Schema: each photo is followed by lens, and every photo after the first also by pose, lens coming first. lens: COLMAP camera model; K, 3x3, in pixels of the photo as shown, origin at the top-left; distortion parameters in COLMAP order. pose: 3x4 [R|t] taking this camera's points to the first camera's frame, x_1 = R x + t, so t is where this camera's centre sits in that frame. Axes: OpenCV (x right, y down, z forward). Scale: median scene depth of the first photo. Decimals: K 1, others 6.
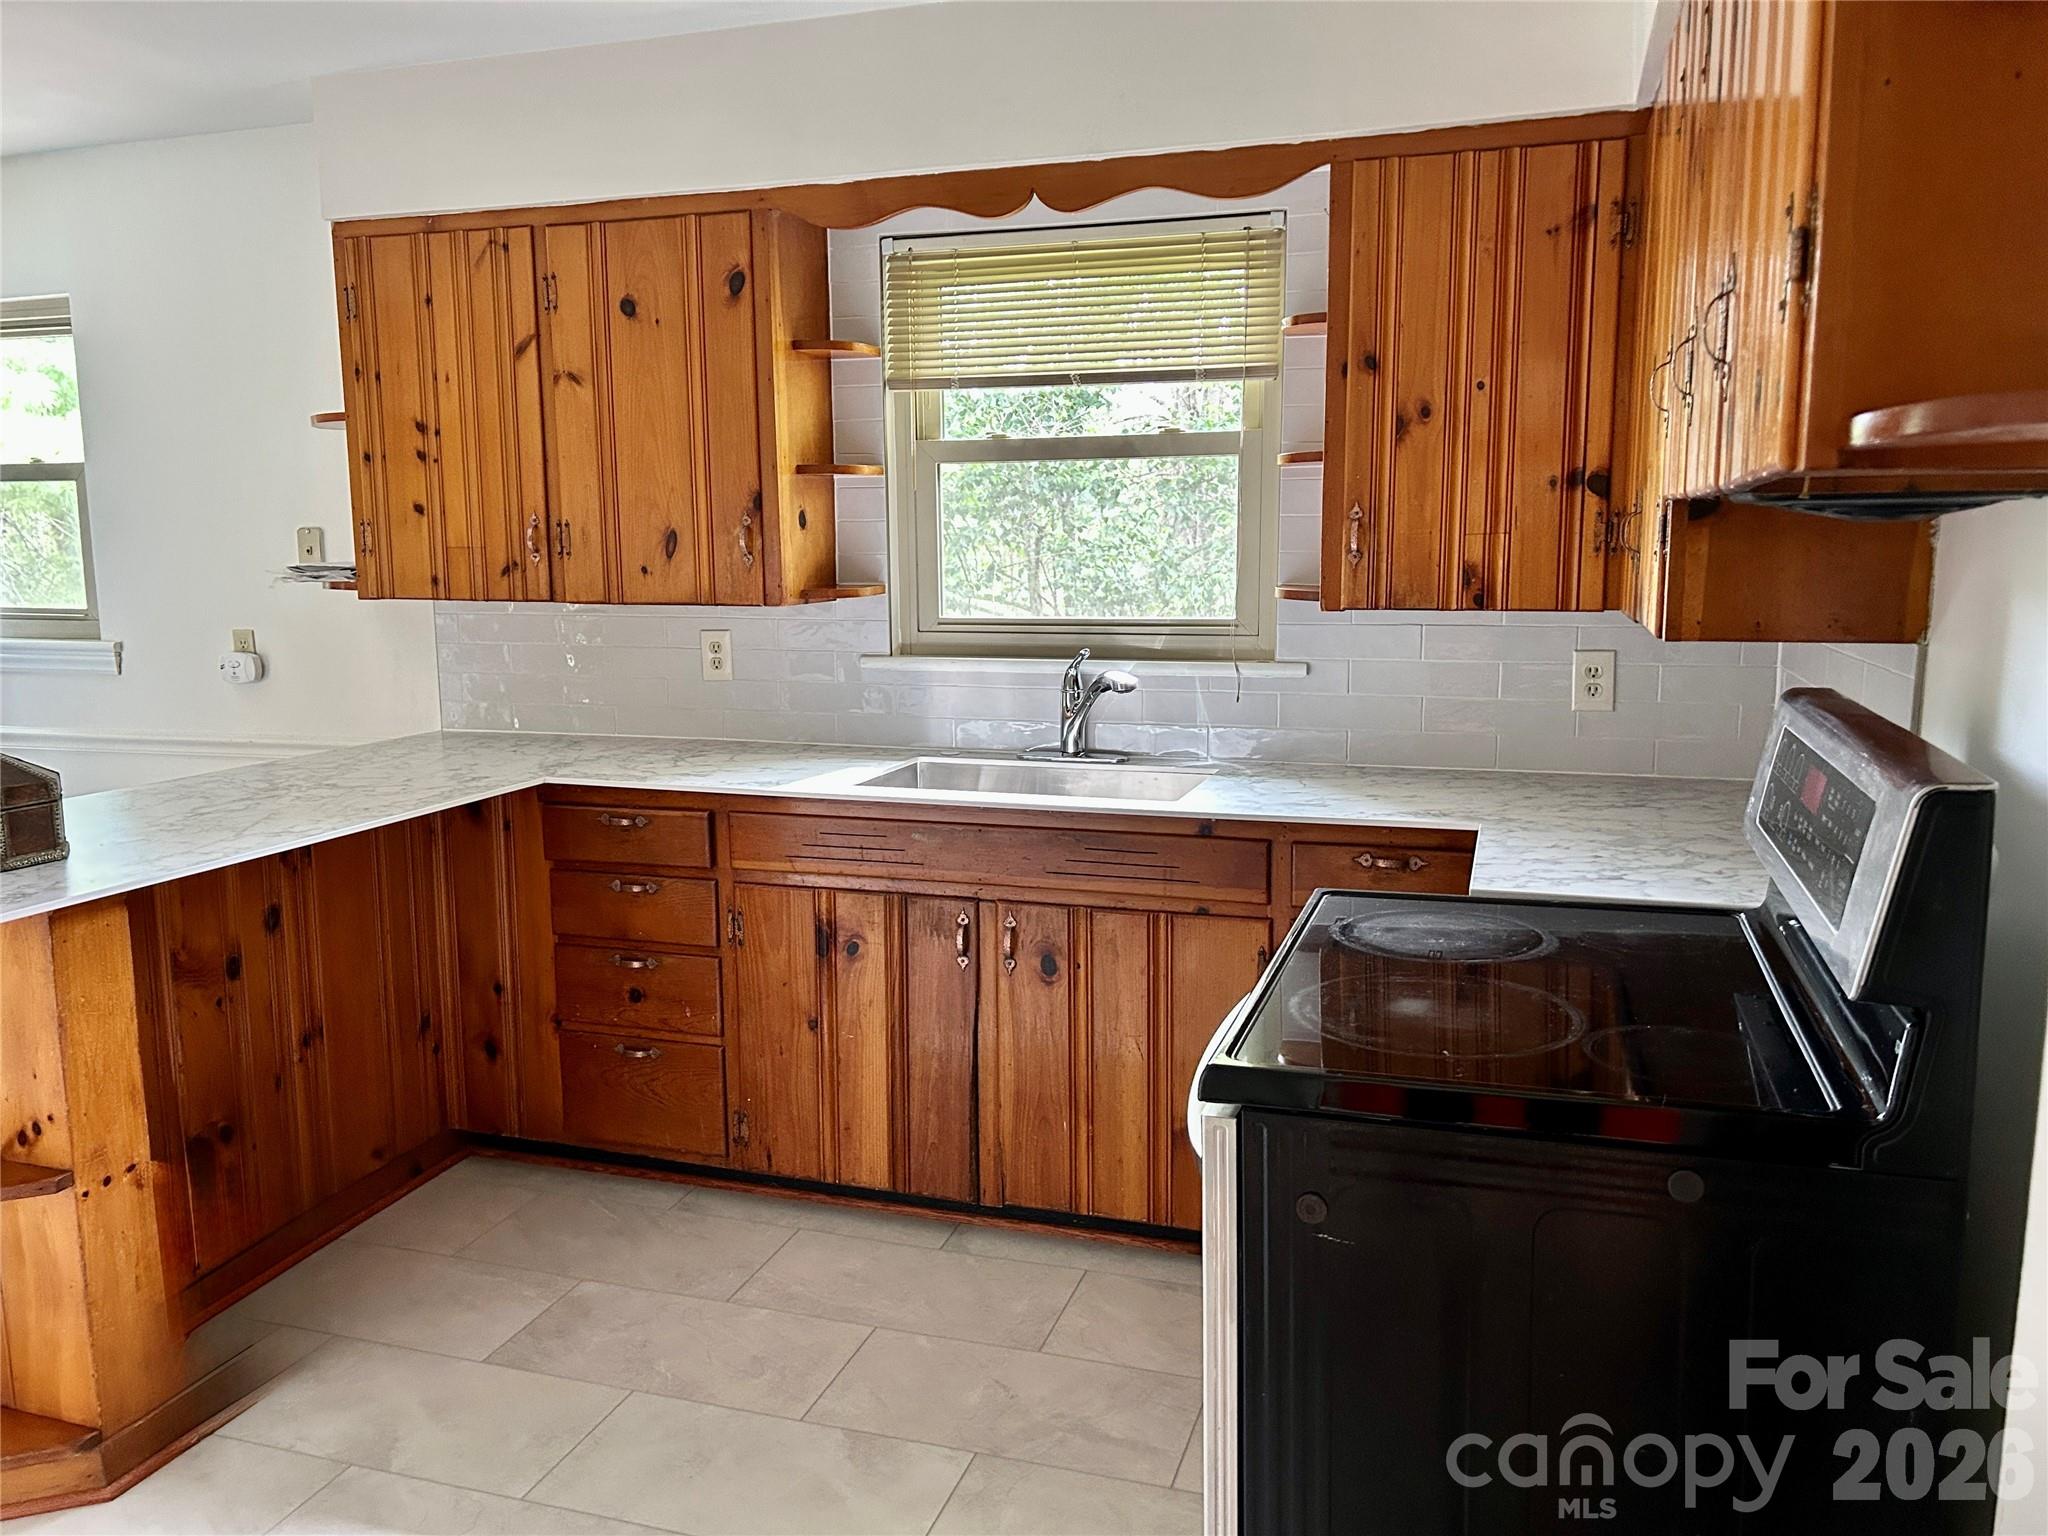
lens RADIAL K [[1526.9, 0, 1022.5], [0, 1526.9, 765.7], [0, 0, 1]] dist [0.030681, -0.021711]
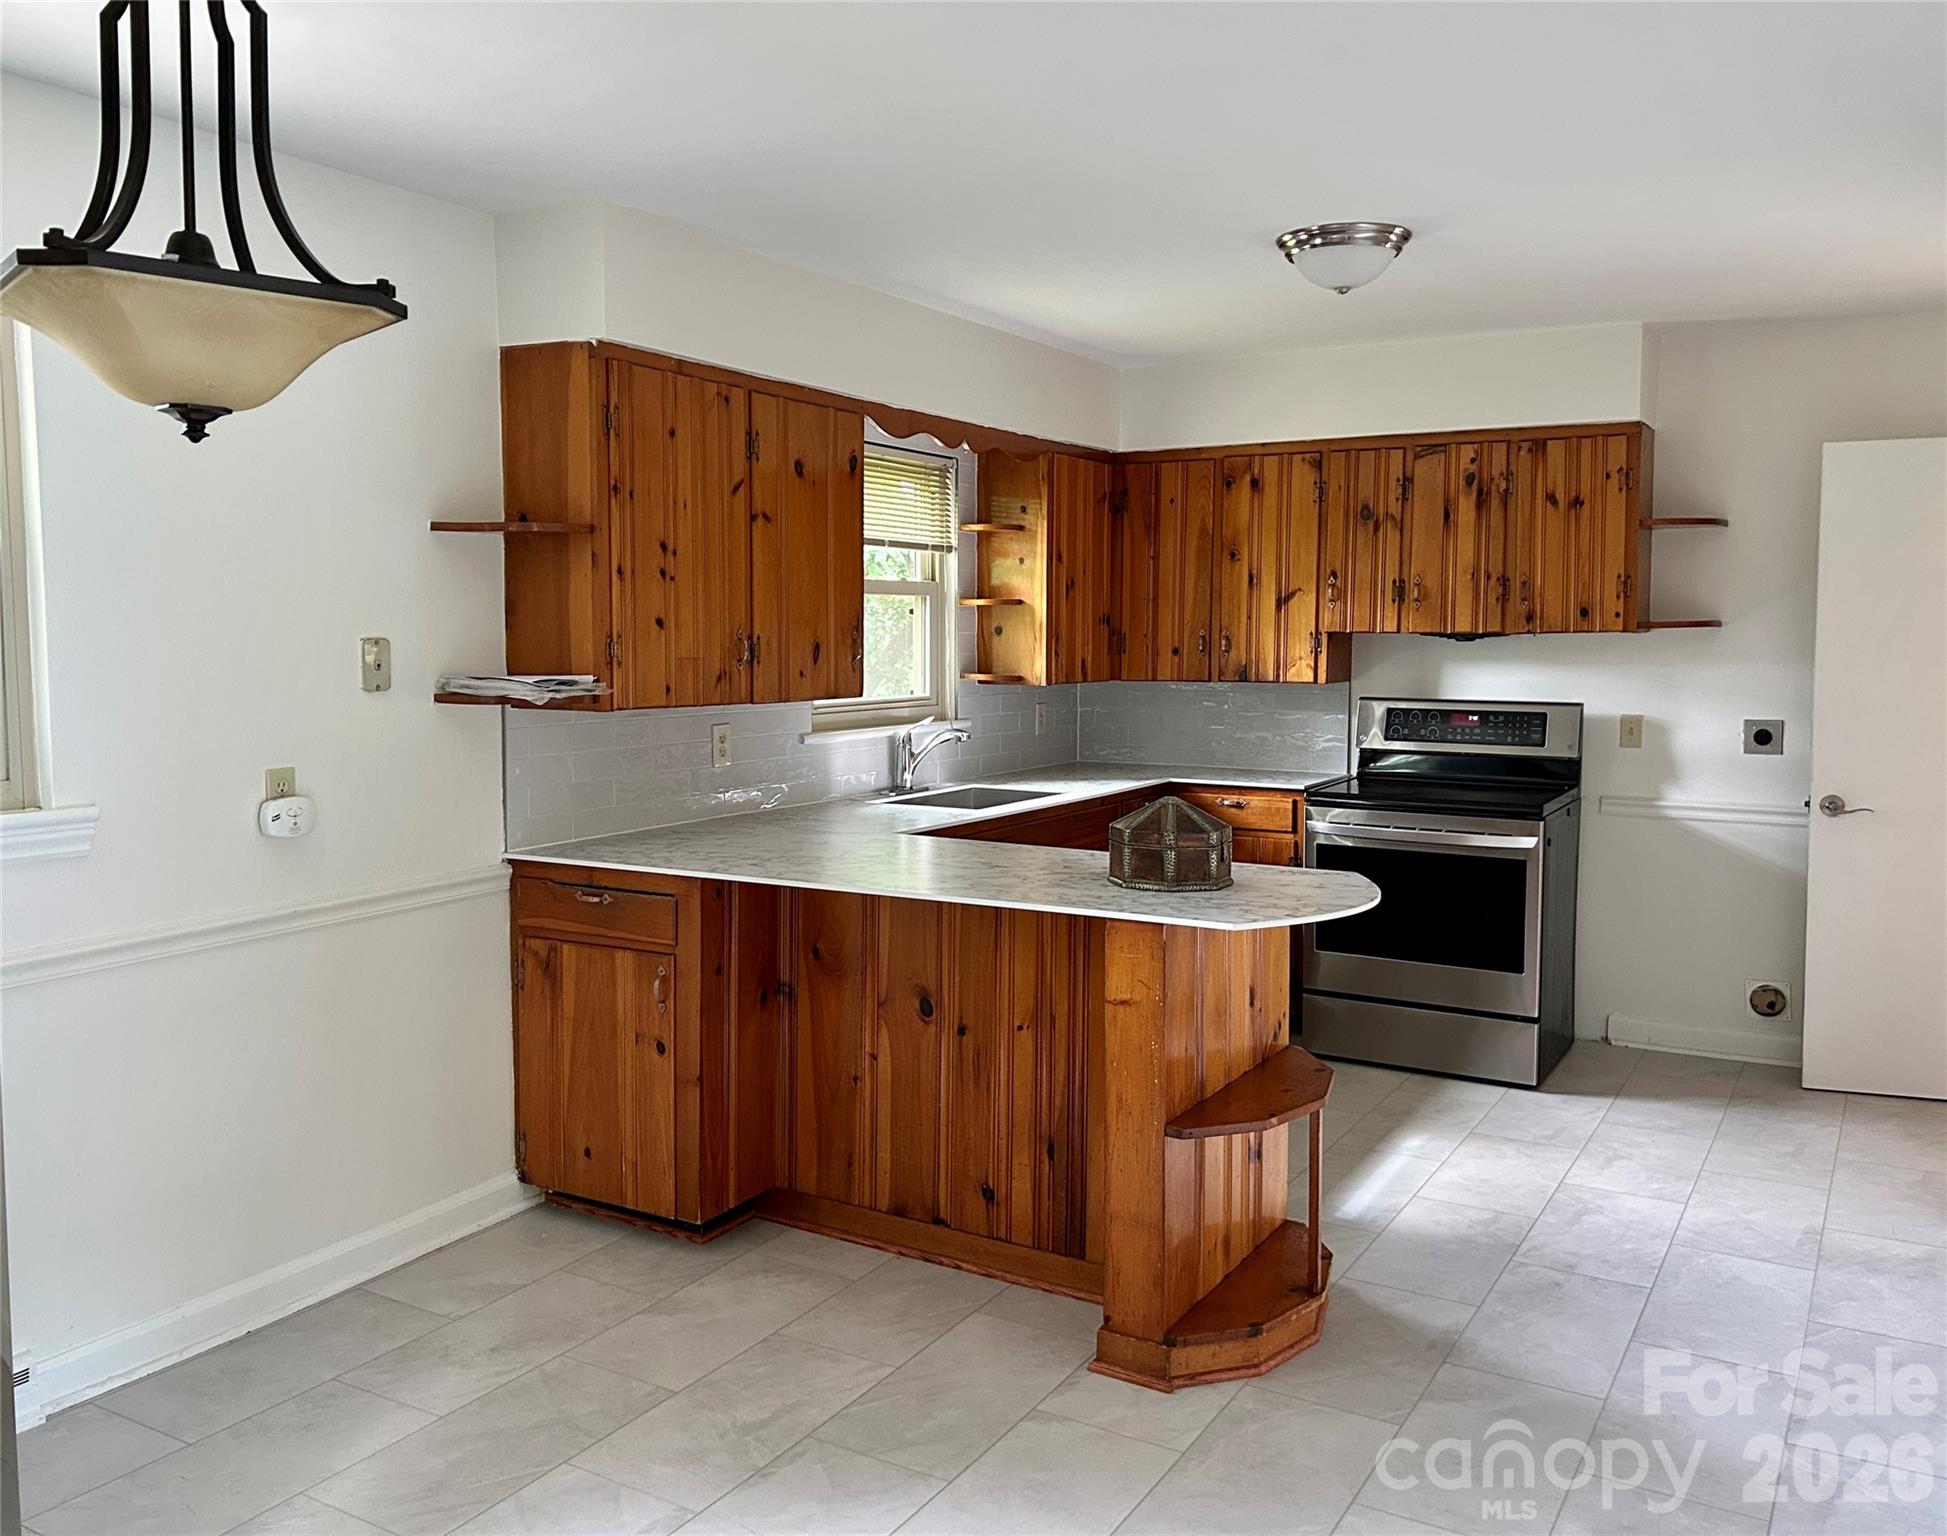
lens RADIAL K [[1583.0, 0, 969.2], [0, 1583.0, 749.8], [0, 0, 1]] dist [0.009029, 0.000456]
pose [[0.213579, -0.068425, 0.974527, -1.476822], [0.141159, 0.989237, 0.038521, -0.097272], [-0.966674, 0.129336, 0.220939, 0.592652]]
